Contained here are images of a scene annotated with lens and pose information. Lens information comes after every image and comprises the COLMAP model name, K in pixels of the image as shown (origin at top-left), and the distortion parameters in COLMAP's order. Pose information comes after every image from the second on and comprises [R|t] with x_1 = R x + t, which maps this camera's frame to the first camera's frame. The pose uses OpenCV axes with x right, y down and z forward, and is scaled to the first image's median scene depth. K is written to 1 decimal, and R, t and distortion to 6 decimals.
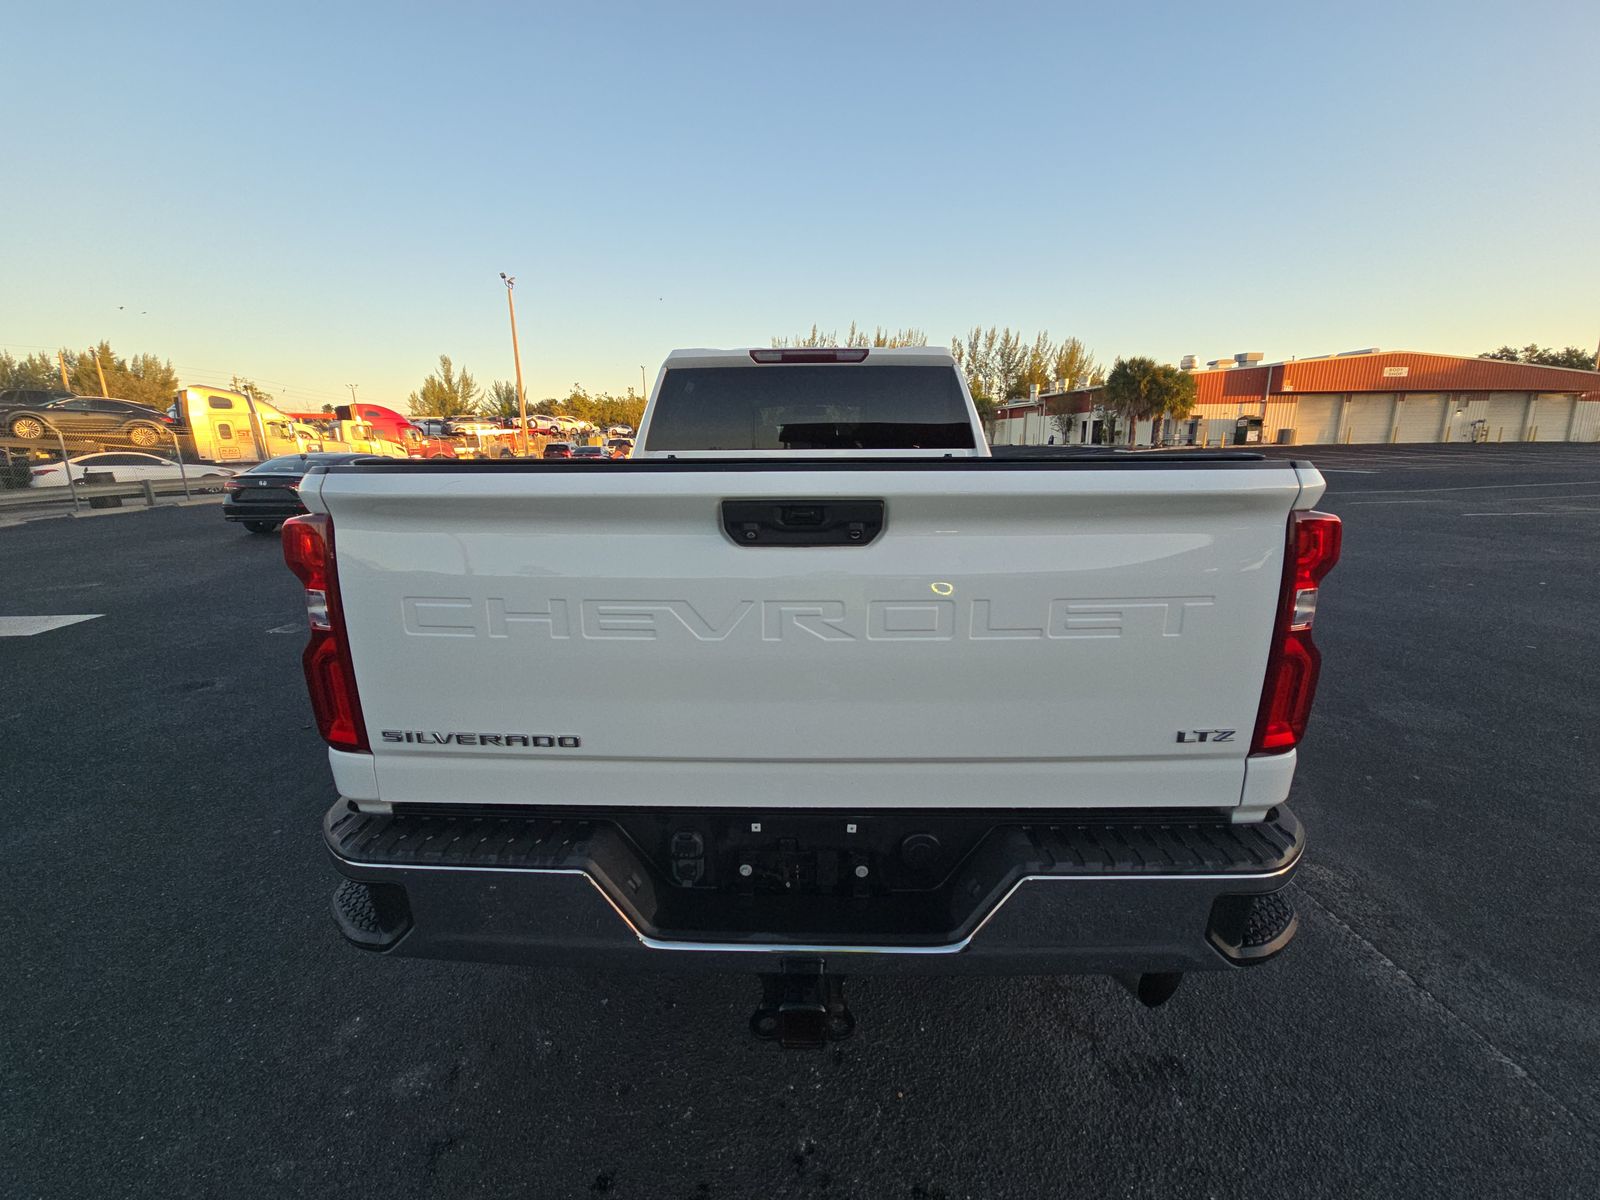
lens RADIAL K [[641.4, 0, 804.9], [0, 641.4, 603.0], [0, 0, 1]] dist [0.007133, -0.008223]
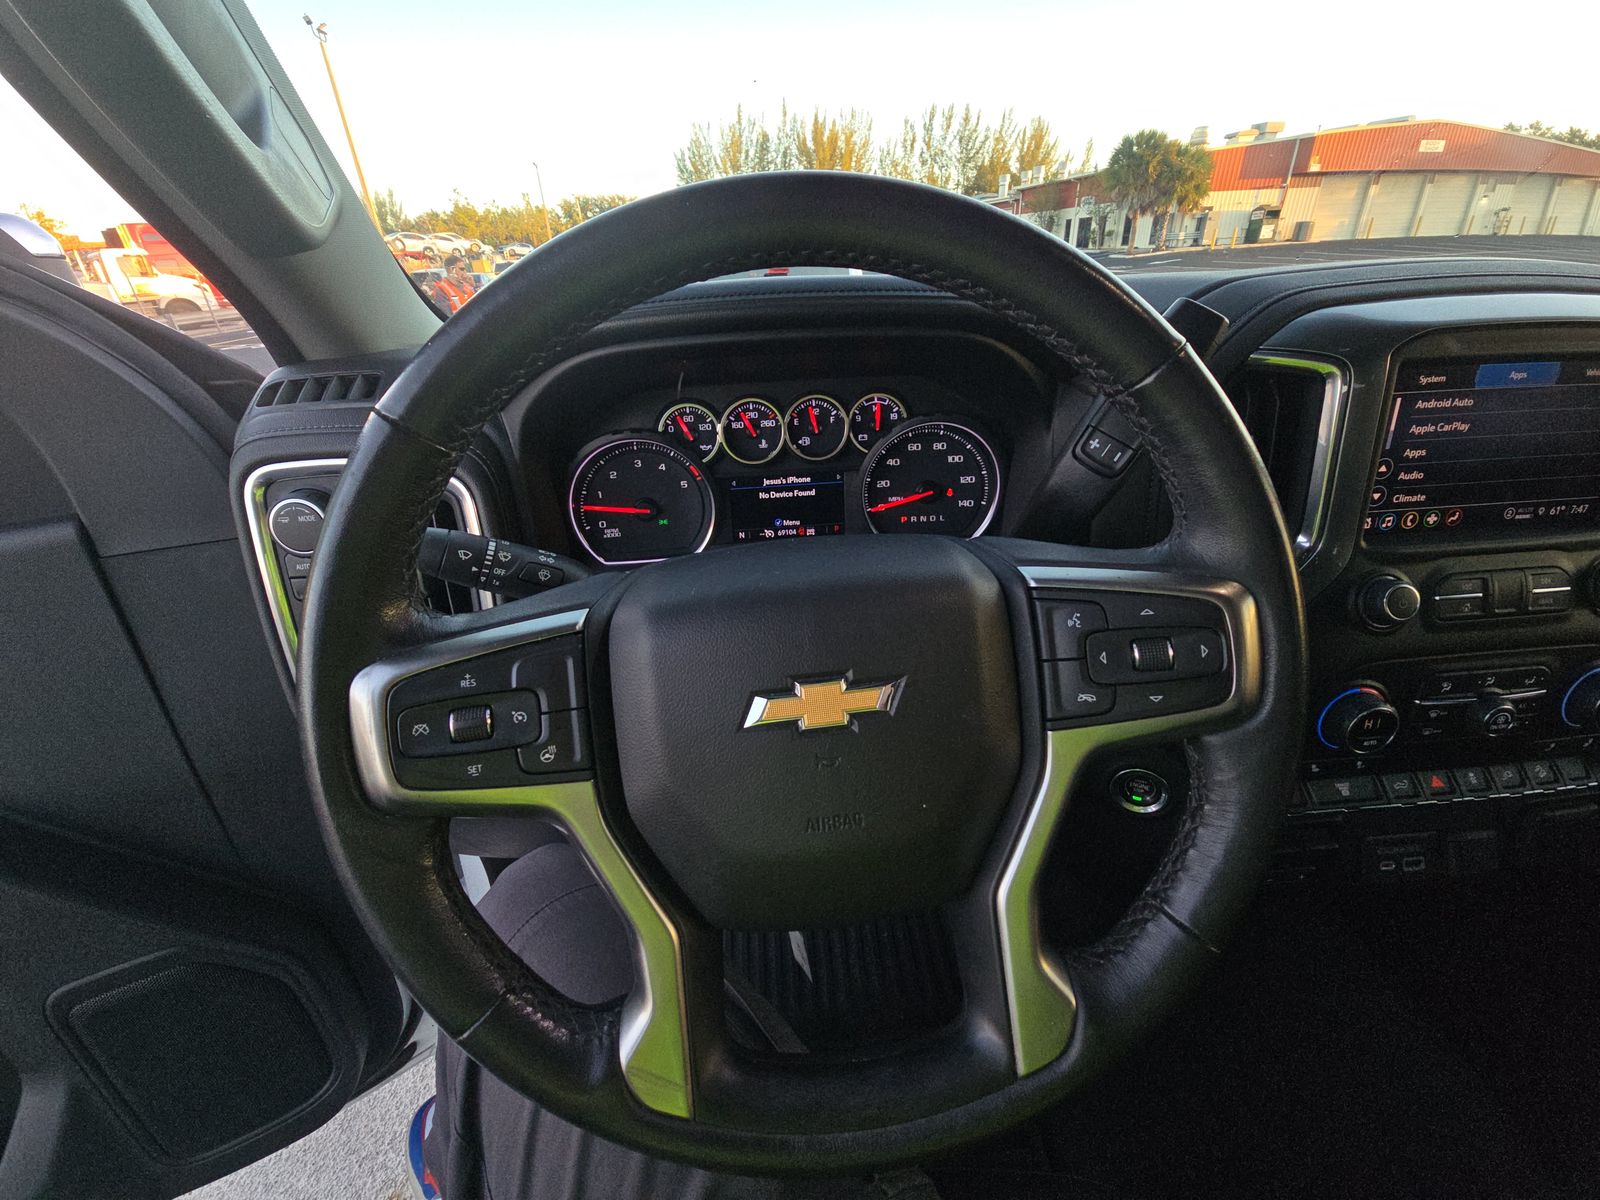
lens RADIAL K [[641.4, 0, 802.1], [0, 641.4, 595.1], [0, 0, 1]] dist [0.007133, -0.008223]
pose [[0.995432, -0.069816, 0.065128, -0.340217], [0.052448, 0.969842, 0.238025, -0.744617], [-0.079782, -0.233522, 0.969073, 3.078594]]
